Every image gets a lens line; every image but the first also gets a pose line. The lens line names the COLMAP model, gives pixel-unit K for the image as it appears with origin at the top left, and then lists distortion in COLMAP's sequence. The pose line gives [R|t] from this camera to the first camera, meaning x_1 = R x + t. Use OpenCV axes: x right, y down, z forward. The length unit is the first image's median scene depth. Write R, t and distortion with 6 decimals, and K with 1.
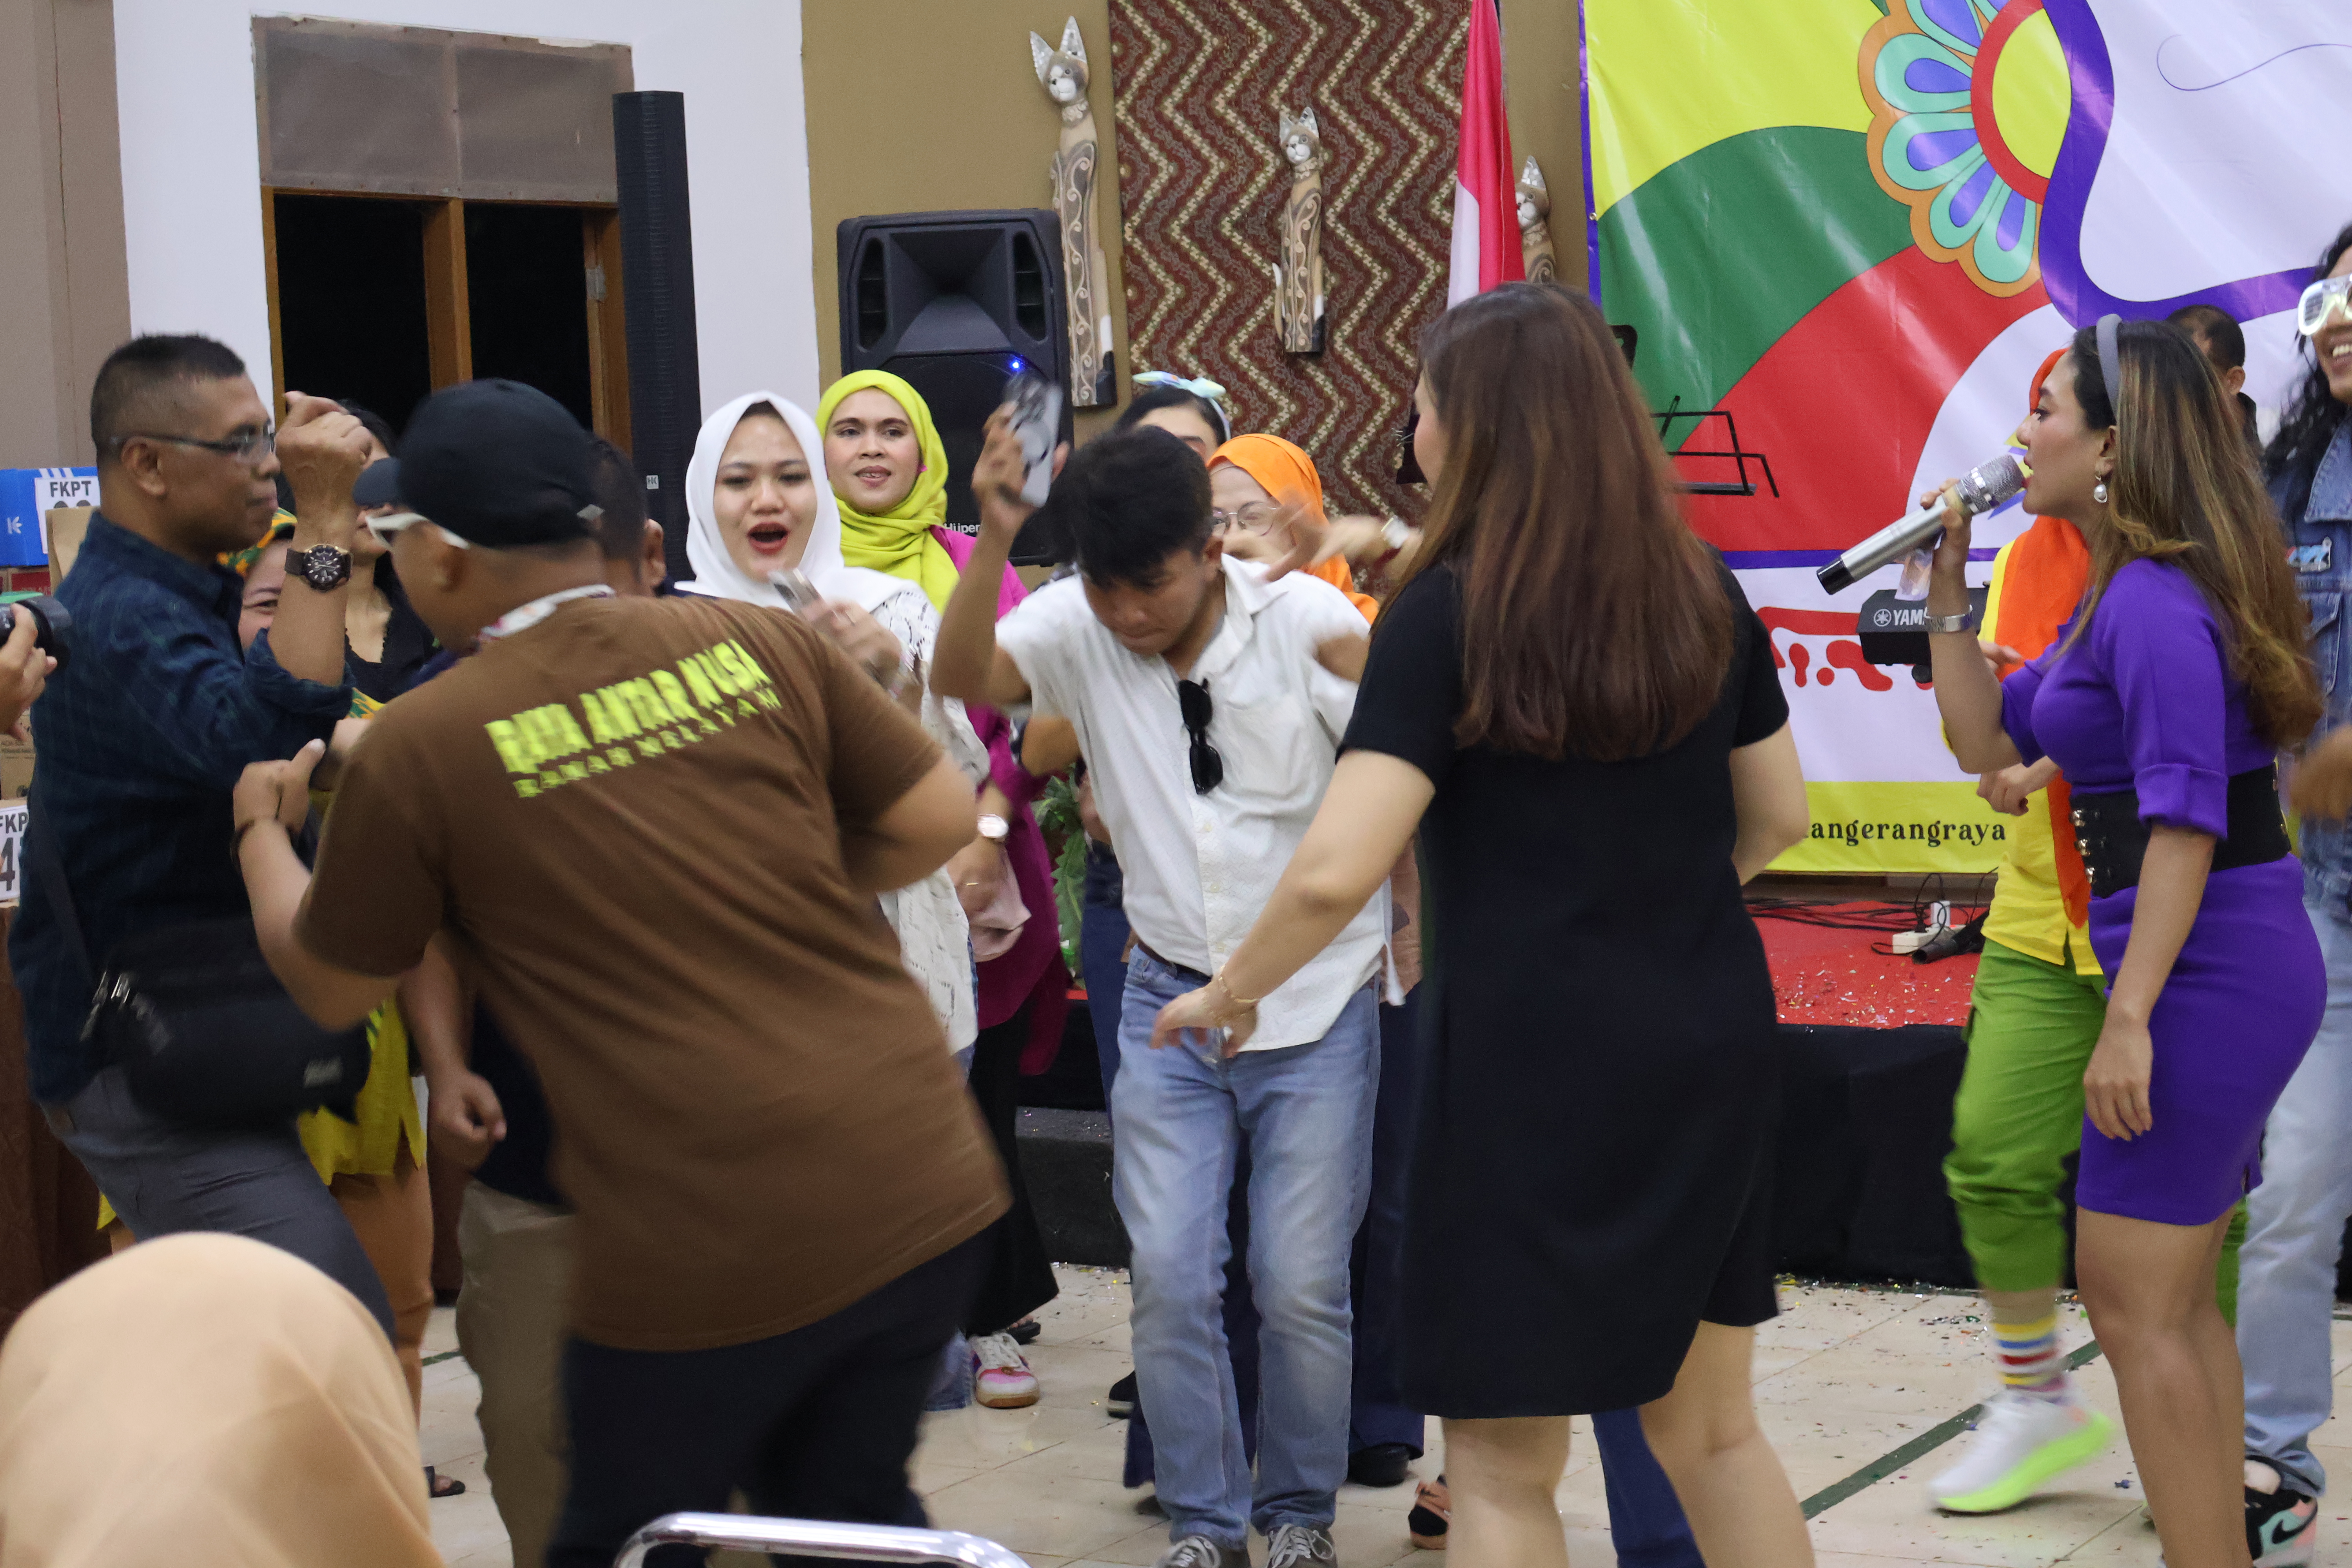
lens RADIAL K [[4517.8, 0, 1191.2], [0, 4517.8, 791.0], [0, 0, 1]] dist [0.010275, 0.000000]
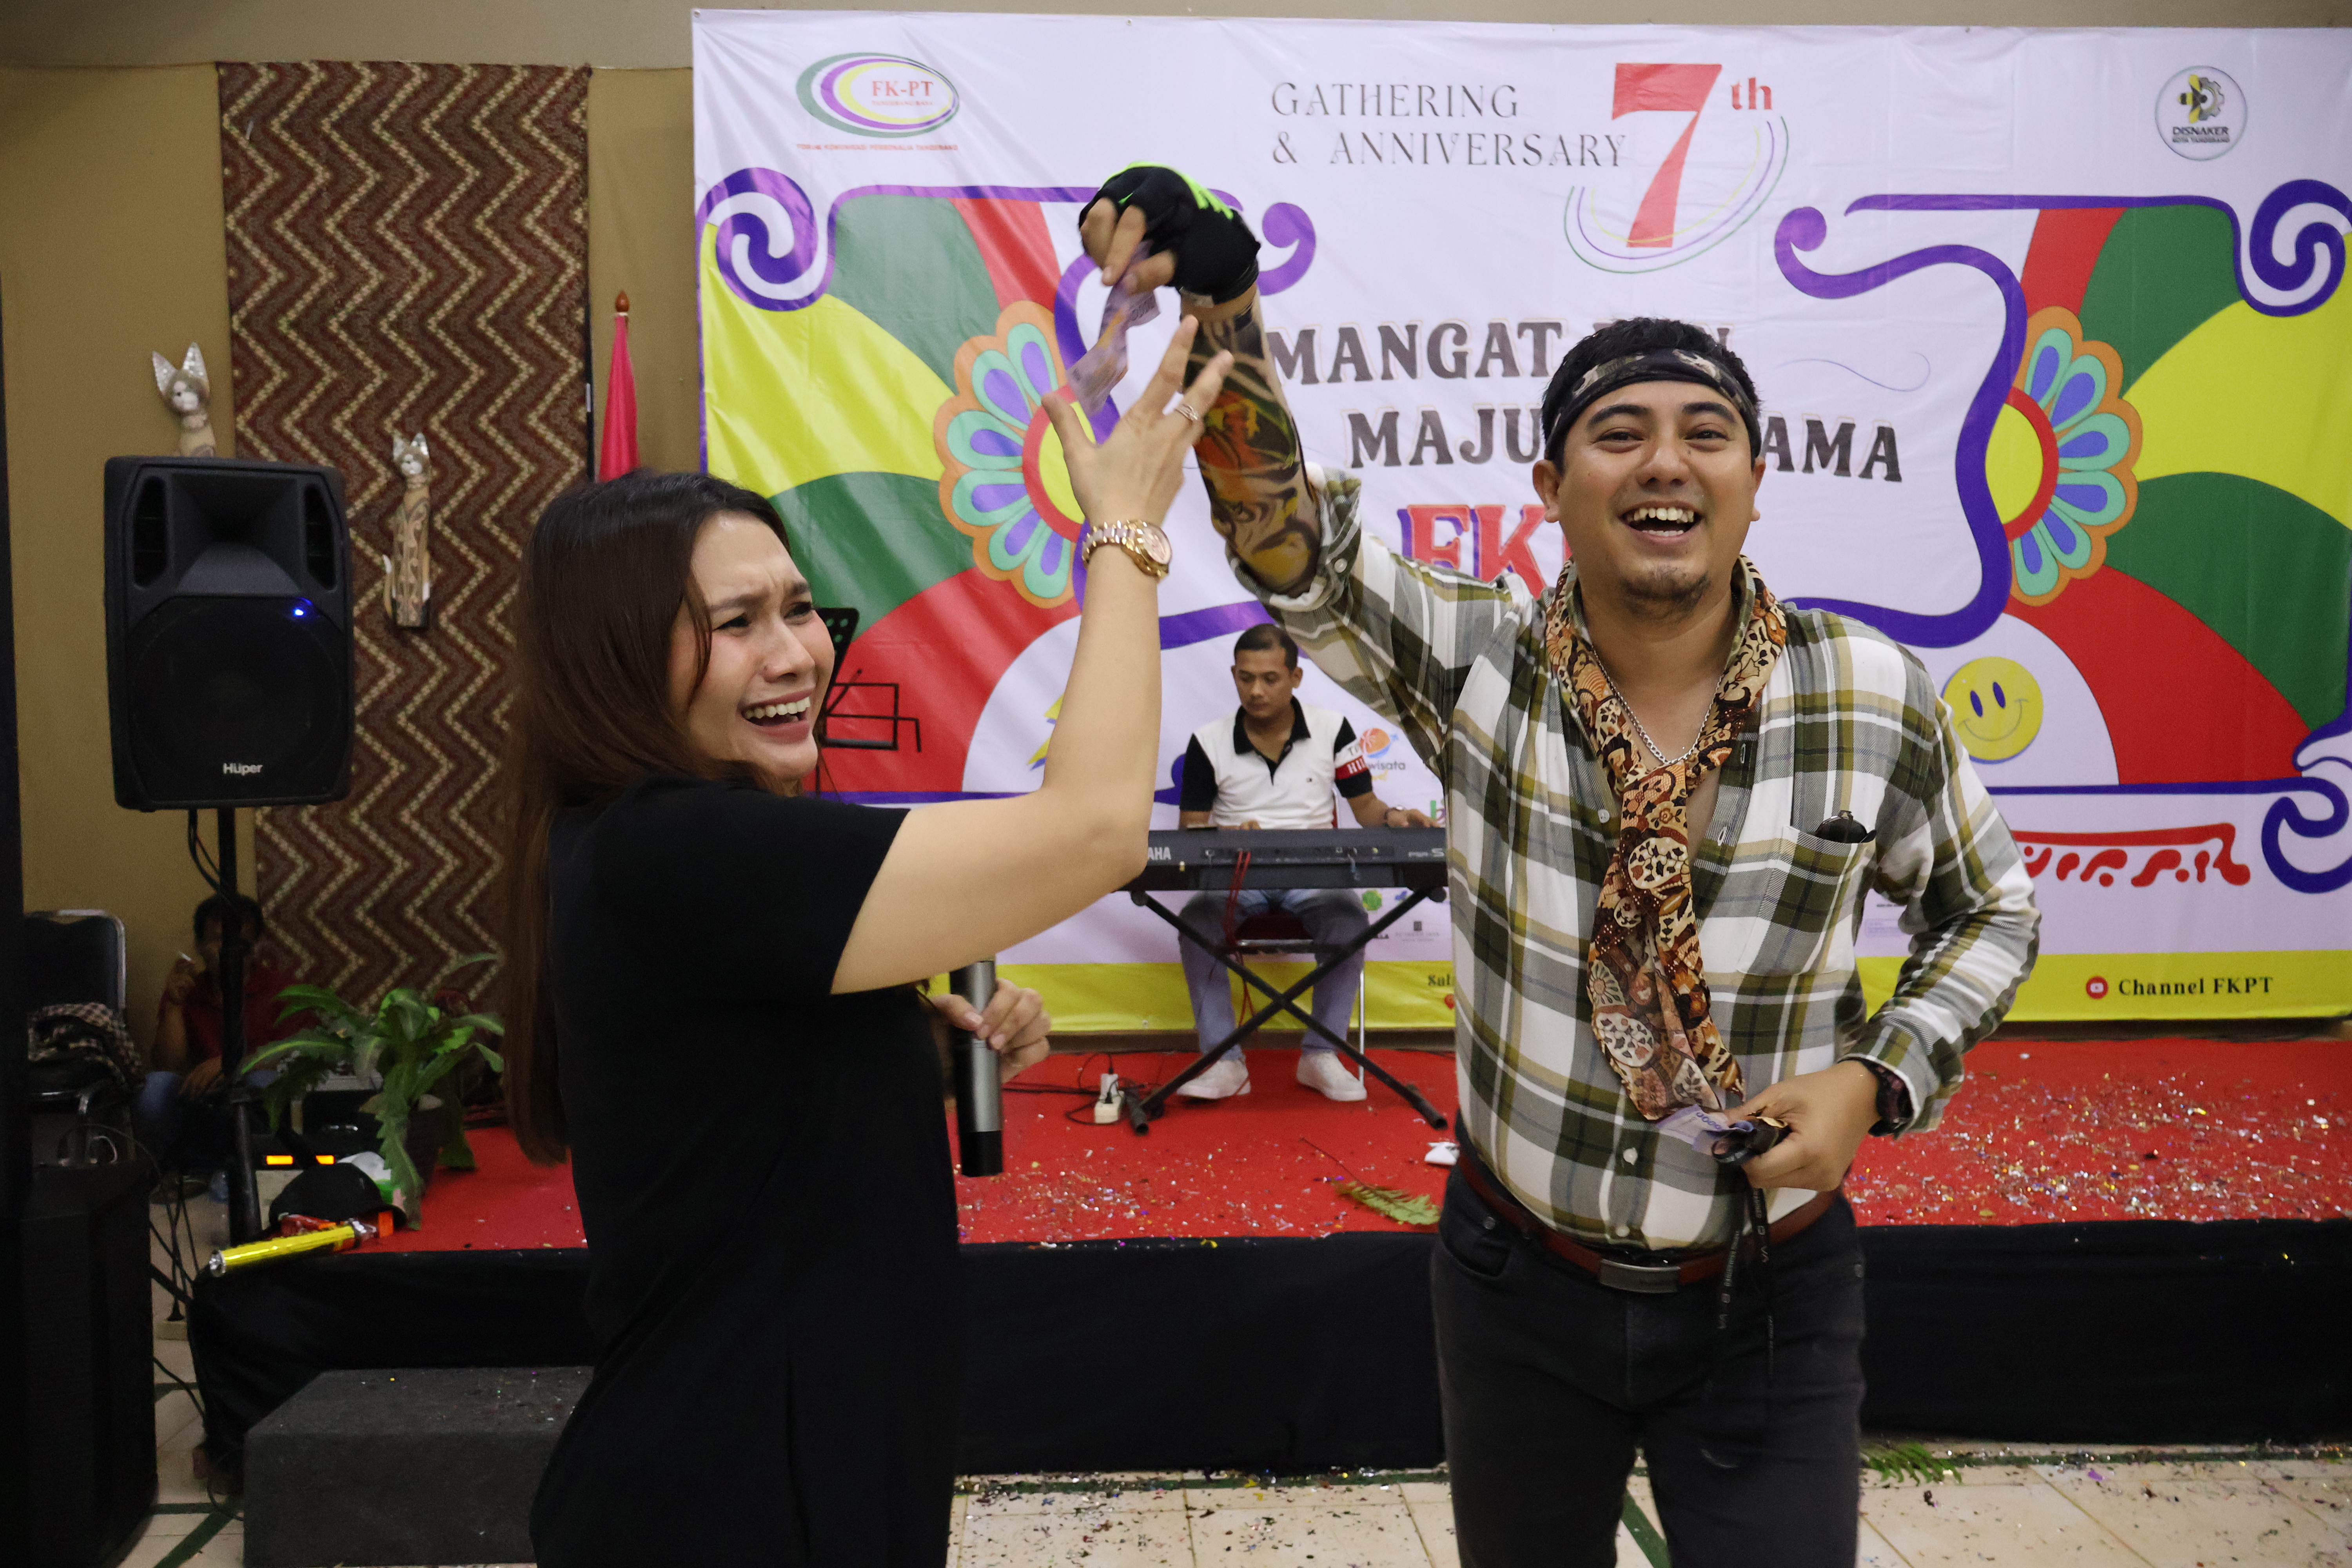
lens RADIAL K [[1956.9, 0, 1181.6], [0, 1956.9, 777.5], [0, 0, 1]] dist [-0.004671, -0.001904]
pose [[0.828836, 0.011200, 0.559379, -0.101850], [0.015605, 0.998948, -0.043122, -0.028542], [-0.559273, 0.044471, 0.827790, 0.433693]]
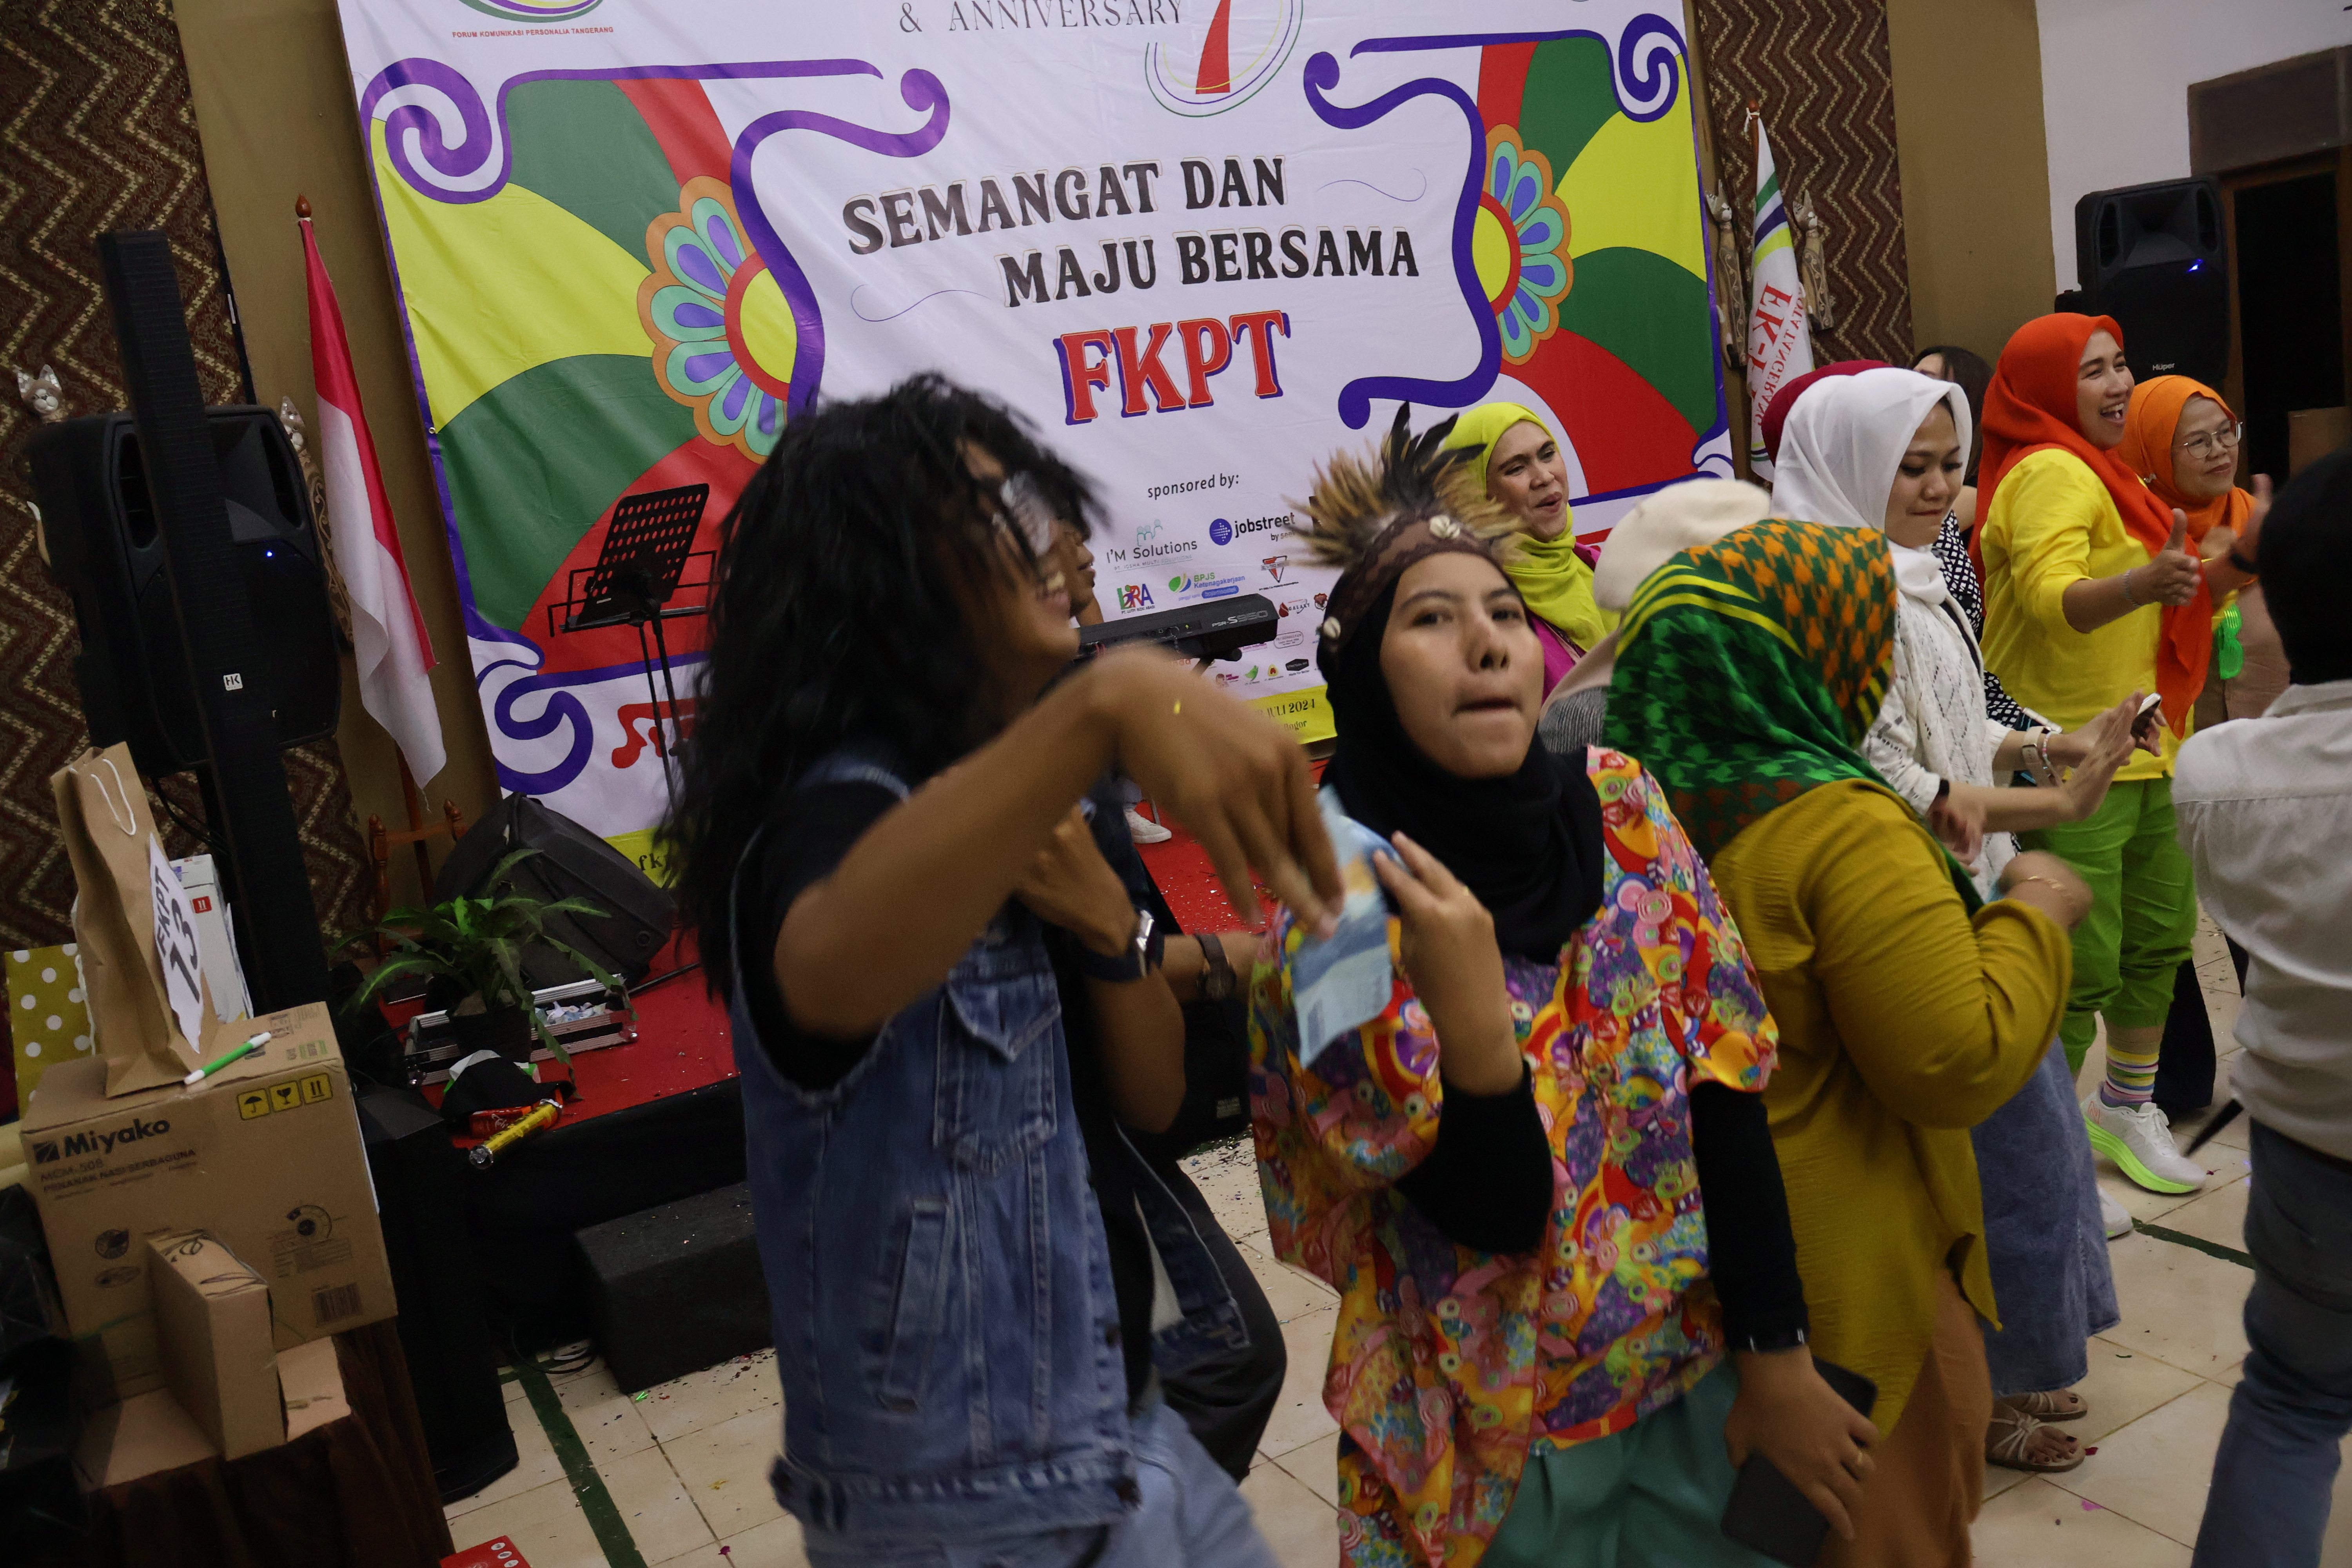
lens RADIAL K [[1956.9, 0, 1186.2], [0, 1956.9, 766.5], [0, 0, 1]] dist [-0.004671, -0.001904]
pose [[0.508050, -0.172885, 0.843799, -0.267489], [0.185388, 0.978637, 0.088890, -0.040095], [-0.841140, 0.111269, 0.529247, 0.496529]]
